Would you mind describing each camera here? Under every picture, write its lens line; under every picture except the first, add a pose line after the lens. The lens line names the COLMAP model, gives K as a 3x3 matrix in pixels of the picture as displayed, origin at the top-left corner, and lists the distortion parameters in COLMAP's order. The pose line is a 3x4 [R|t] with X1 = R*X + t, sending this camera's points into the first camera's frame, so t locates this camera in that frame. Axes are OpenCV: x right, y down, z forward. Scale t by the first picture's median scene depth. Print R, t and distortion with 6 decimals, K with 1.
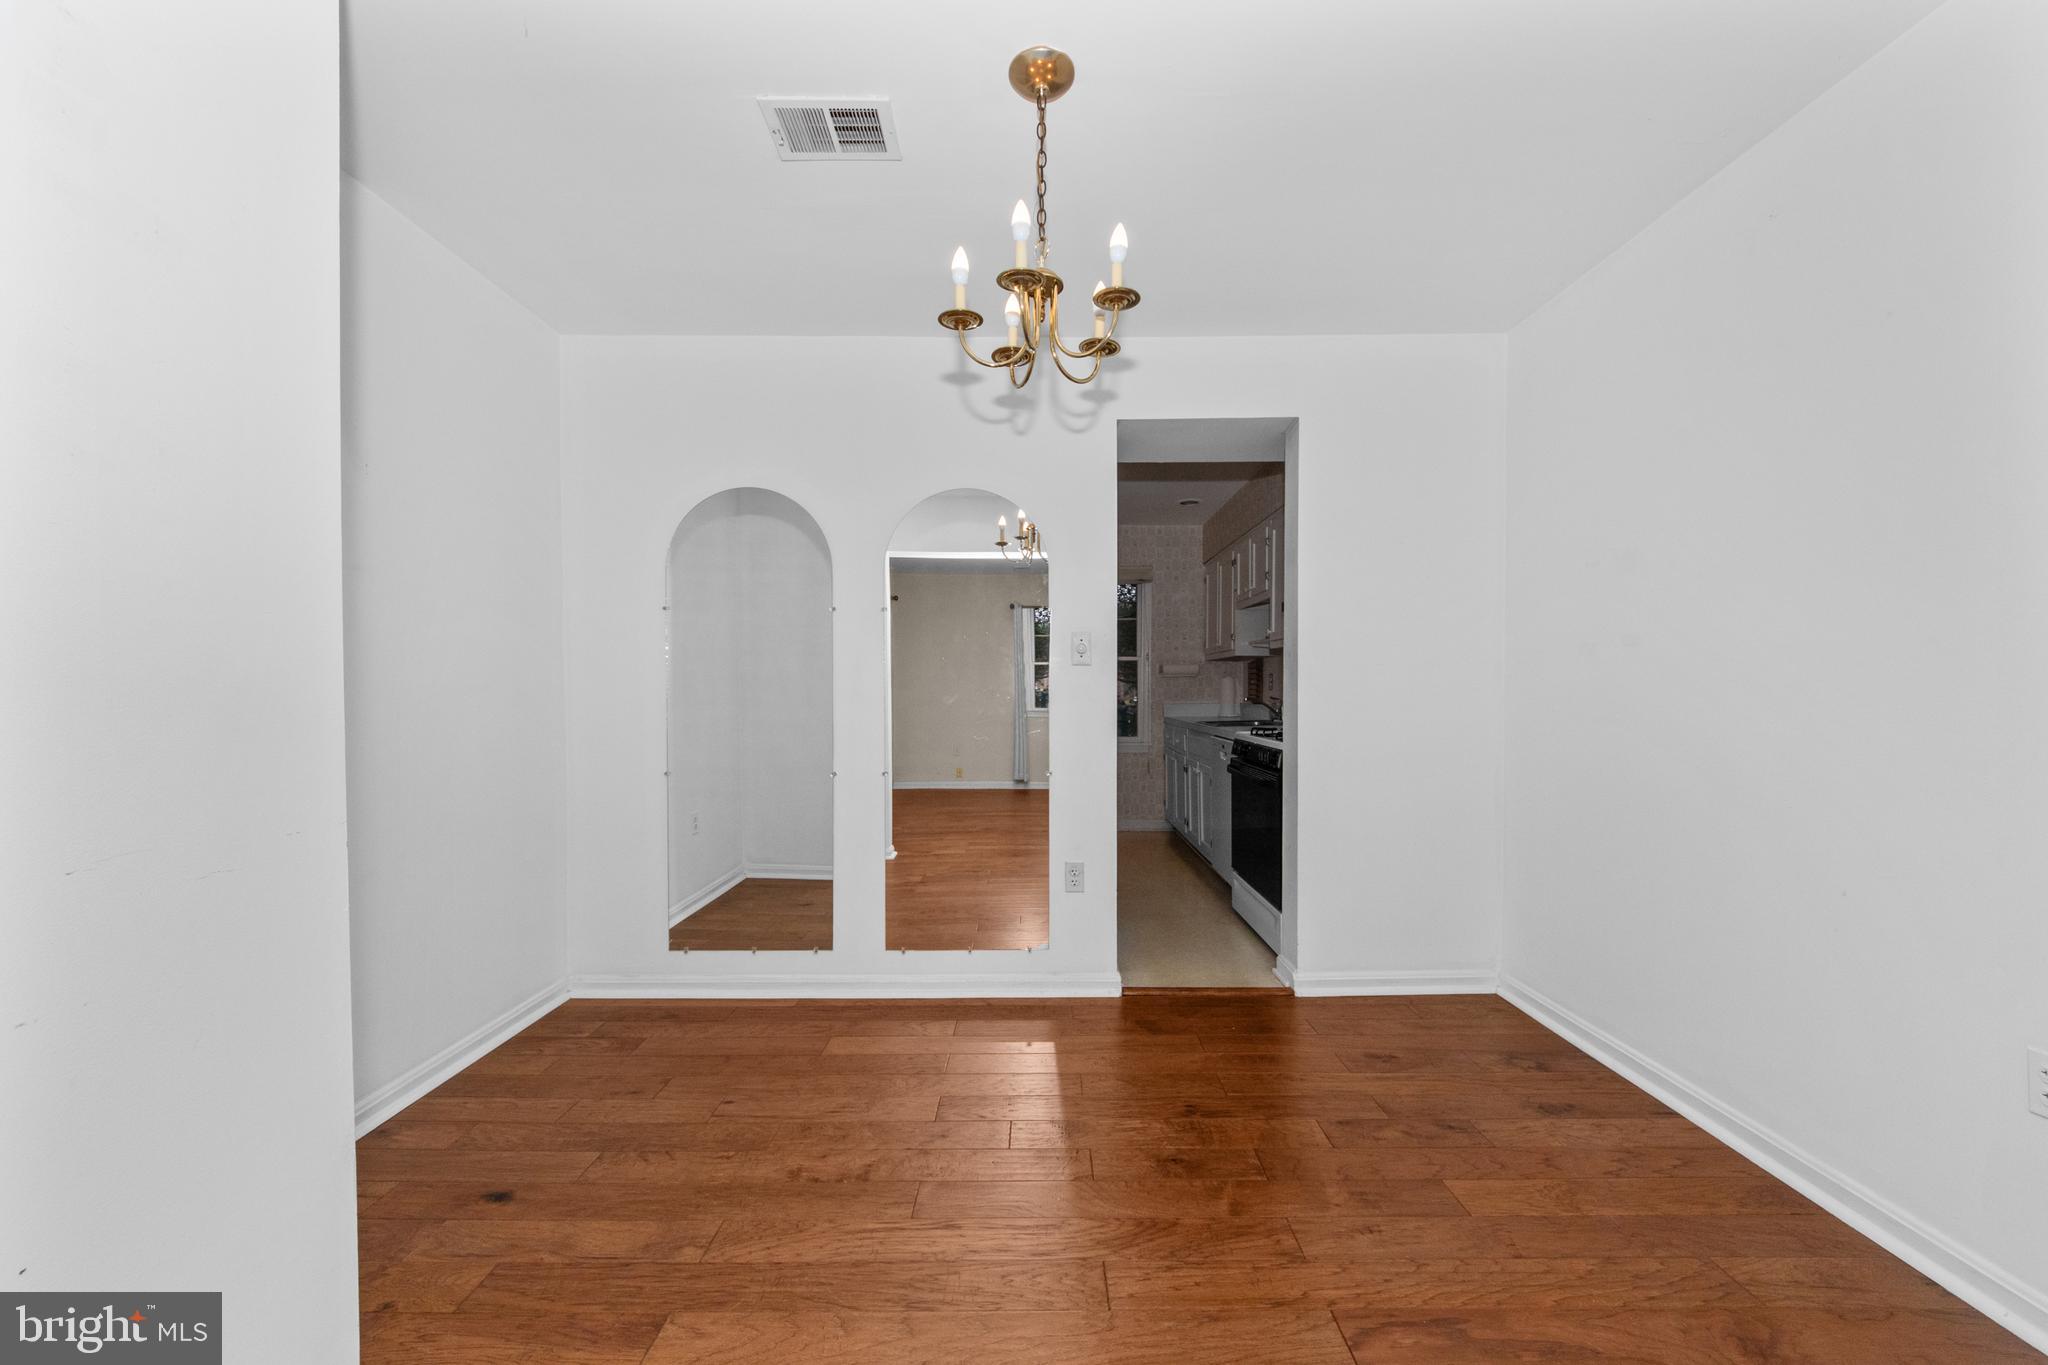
lens RADIAL K [[772.8, 0, 1033.9], [0, 772.8, 697.3], [0, 0, 1]] dist [0.005421, -0.005783]
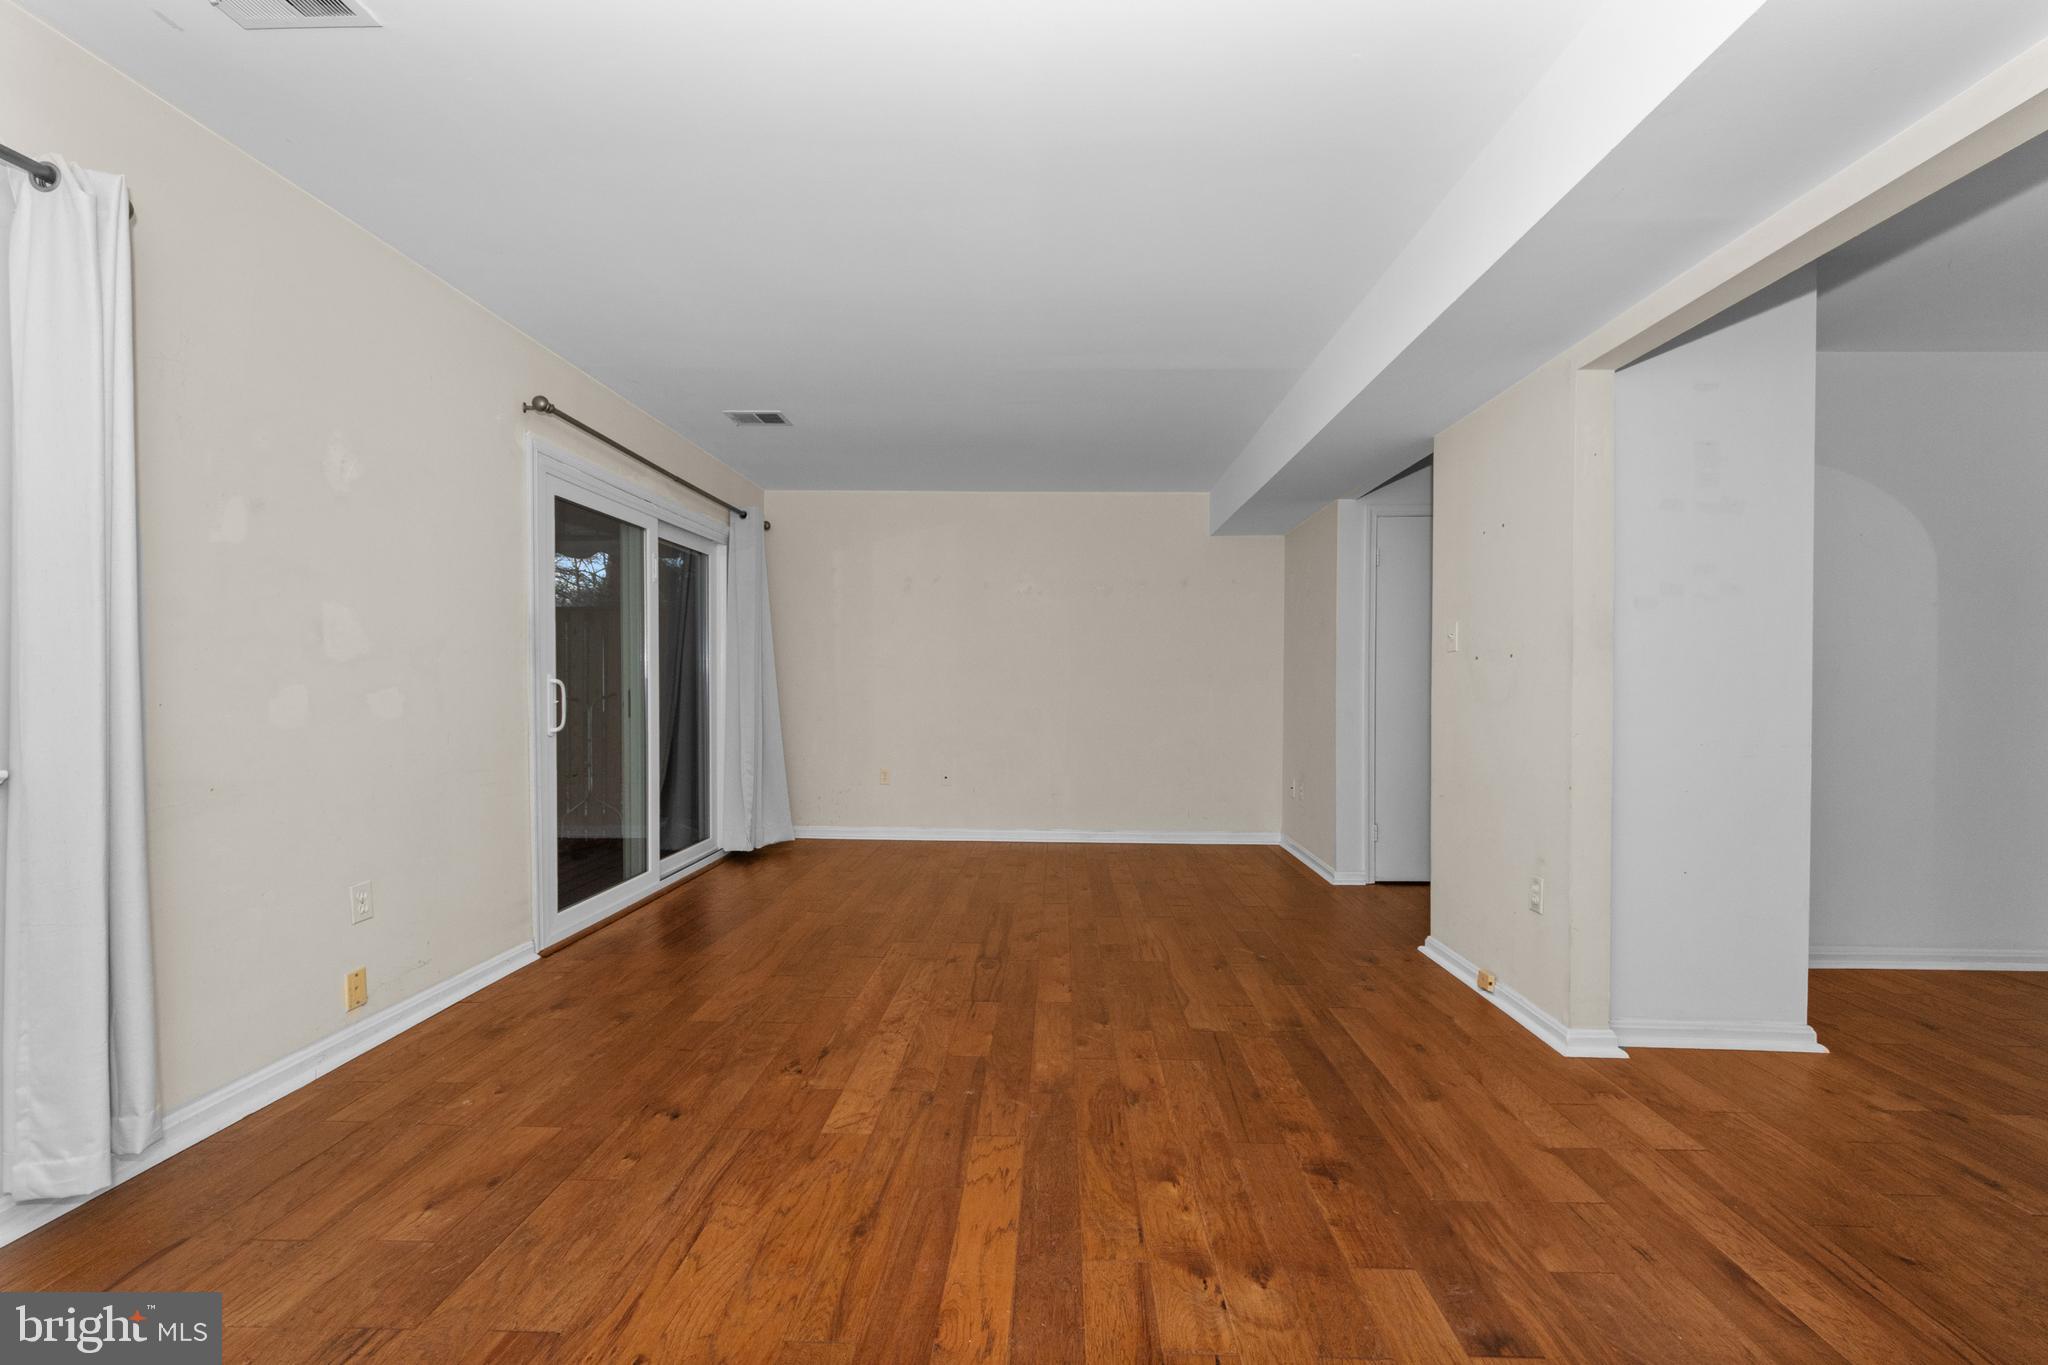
lens RADIAL K [[772.8, 0, 1045.7], [0, 772.8, 691.4], [0, 0, 1]] dist [0.005421, -0.005783]
pose [[-0.018610, 0.013654, -0.999734, 0.682471], [-0.013433, 0.999813, 0.013905, 0.012062], [0.999737, 0.013689, -0.018423, -0.560669]]
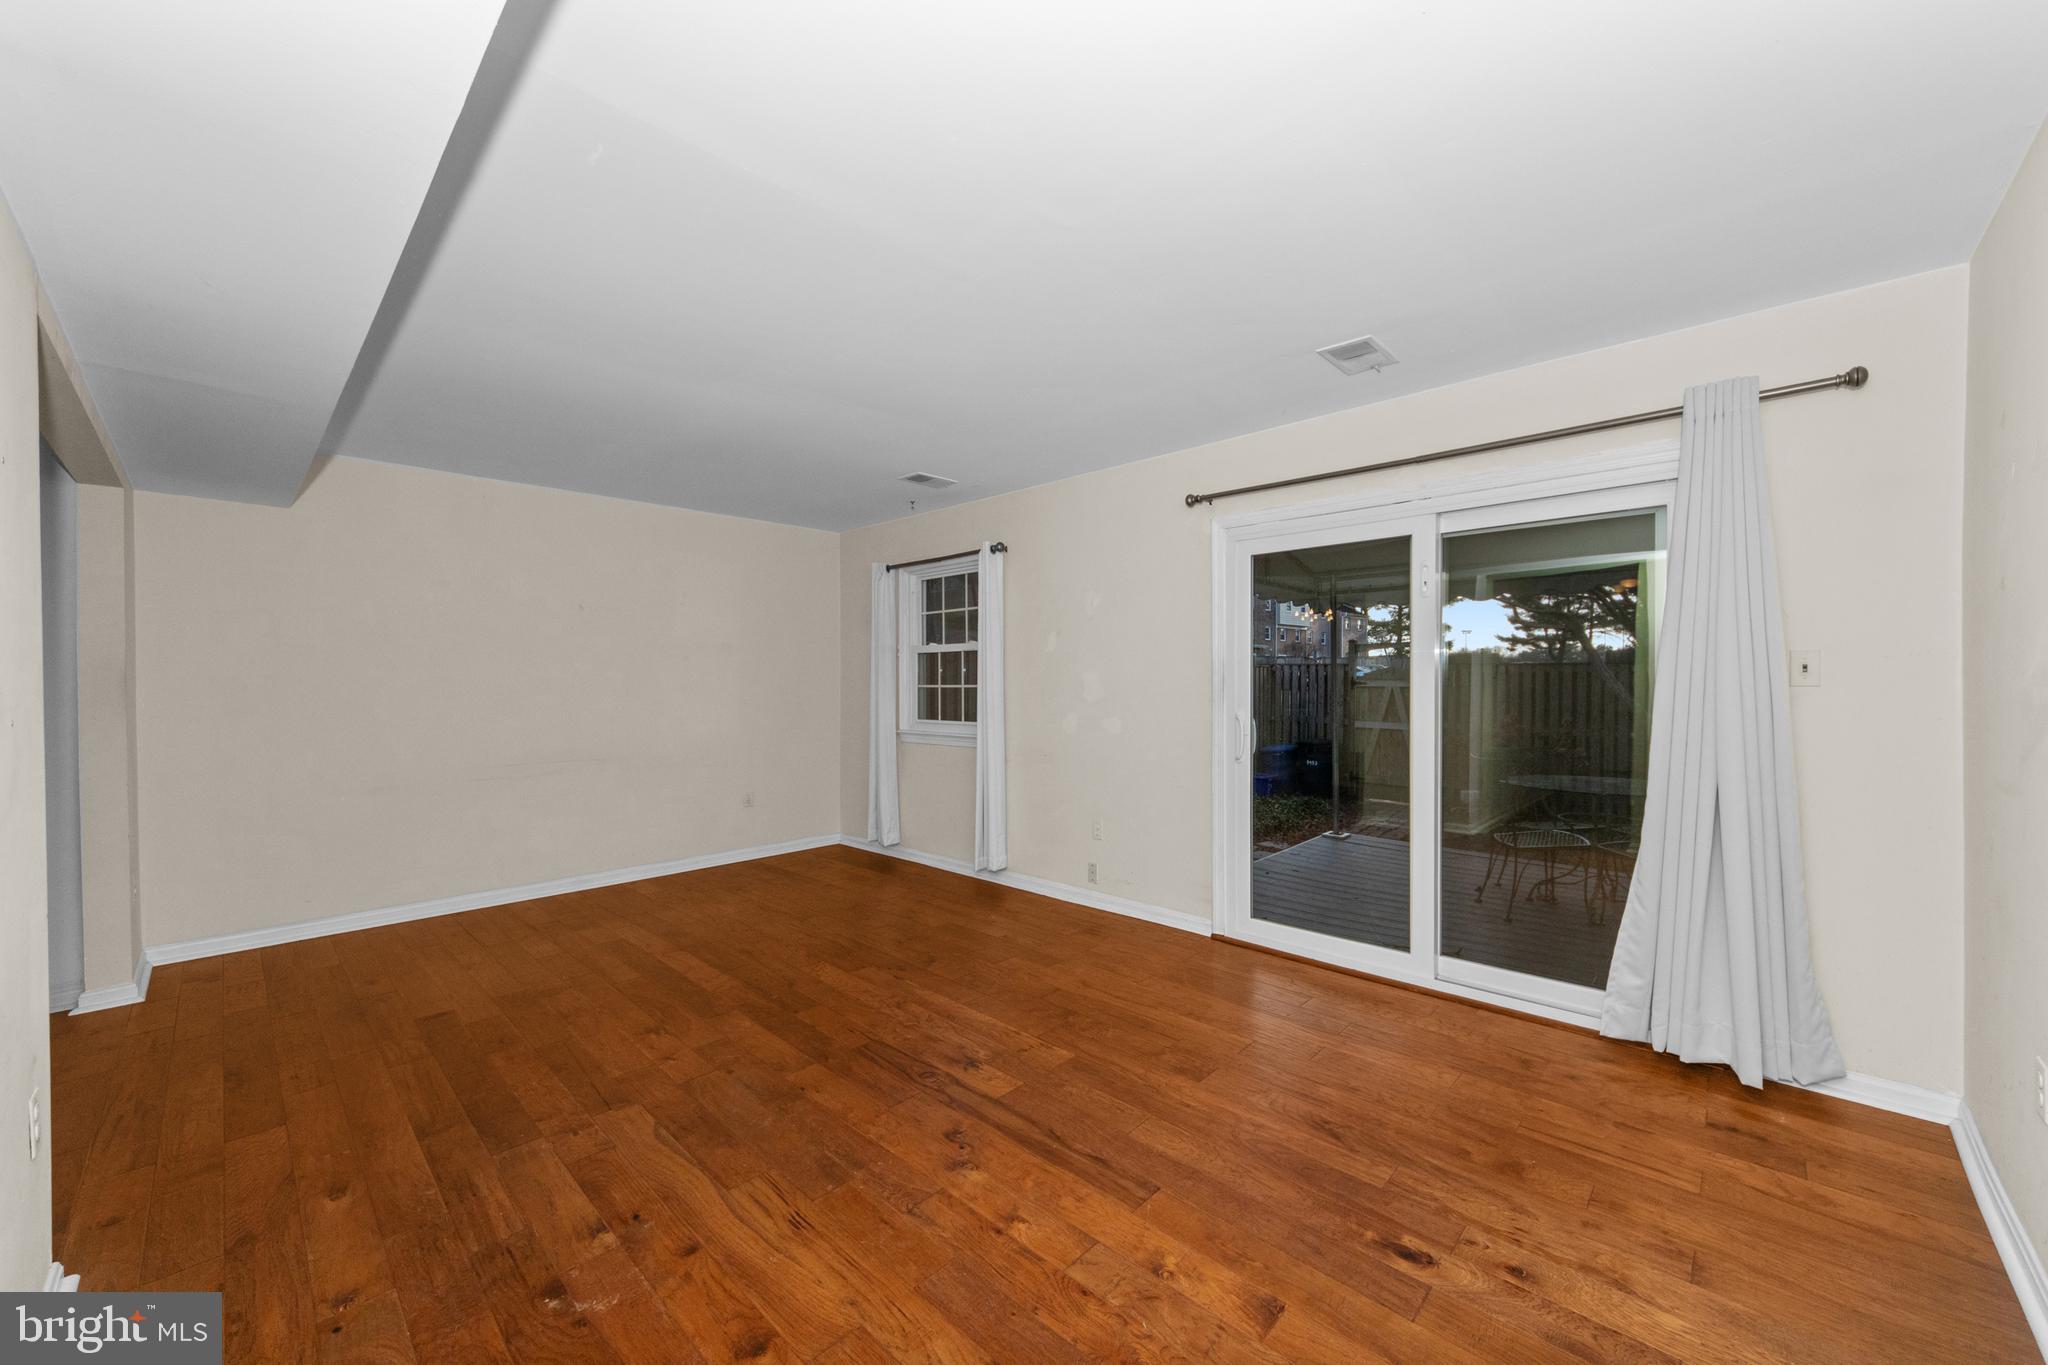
lens RADIAL K [[772.8, 0, 1039.7], [0, 772.8, 686.6], [0, 0, 1]] dist [0.005421, -0.005783]
pose [[-0.728681, -0.001808, 0.684851, -1.755199], [0.010538, 0.999849, 0.013852, -0.073141], [-0.684772, 0.017311, -0.728552, 0.071536]]
